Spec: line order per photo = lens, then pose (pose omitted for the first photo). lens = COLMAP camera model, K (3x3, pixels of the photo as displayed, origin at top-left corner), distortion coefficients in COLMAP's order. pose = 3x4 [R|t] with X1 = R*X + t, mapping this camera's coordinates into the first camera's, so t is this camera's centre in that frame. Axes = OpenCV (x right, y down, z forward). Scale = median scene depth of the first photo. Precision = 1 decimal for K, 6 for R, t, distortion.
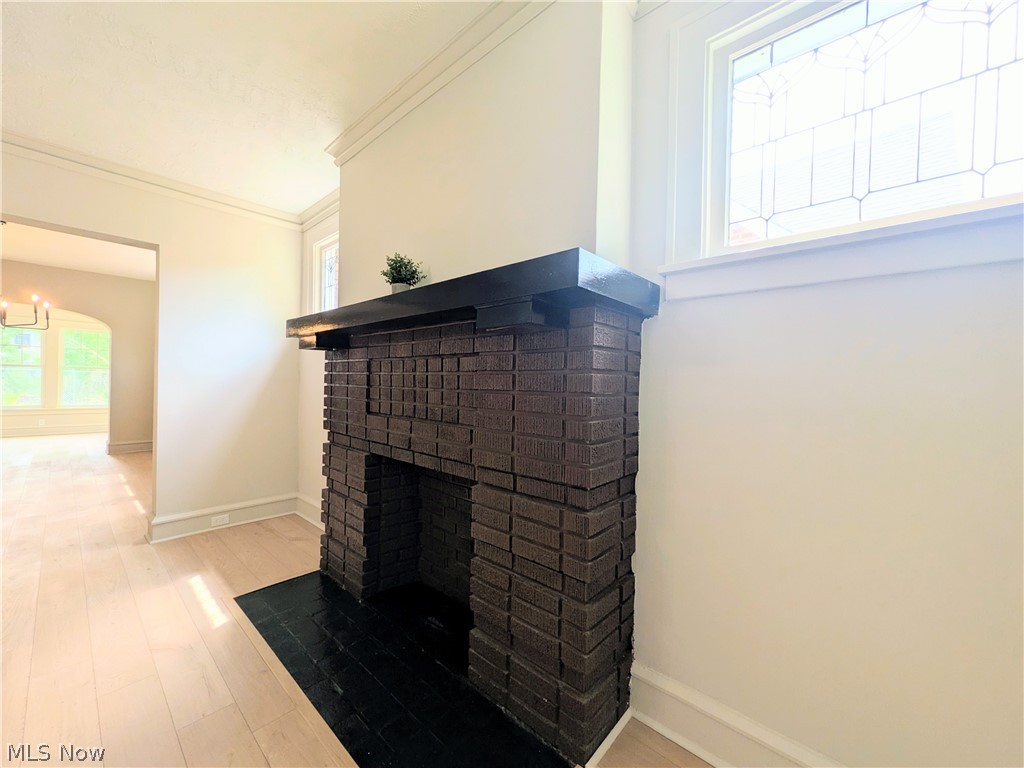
lens RADIAL K [[403.8, 0, 509.3], [0, 403.8, 387.4], [0, 0, 1]] dist [-0.001632, -0.000203]
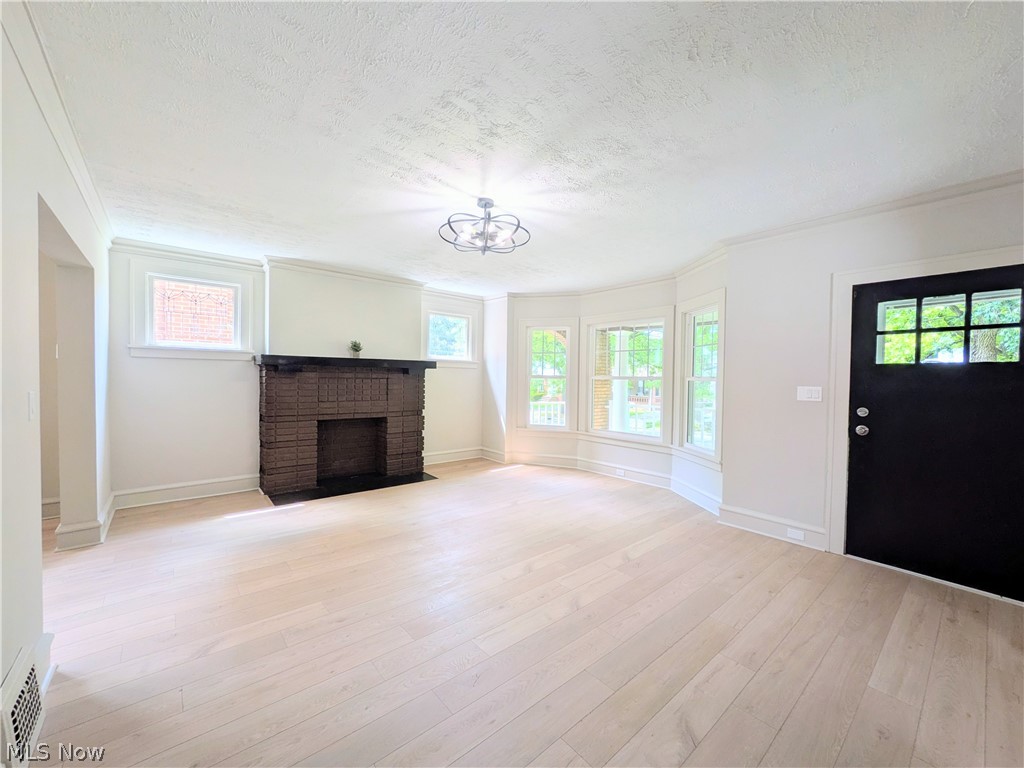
lens RADIAL K [[403.8, 0, 509.3], [0, 403.8, 387.4], [0, 0, 1]] dist [-0.001632, -0.000203]
pose [[0.134991, -0.042337, 0.989942, -2.984719], [-0.001687, 0.999075, 0.042958, -0.143329], [-0.990845, -0.007469, 0.134794, -0.409941]]
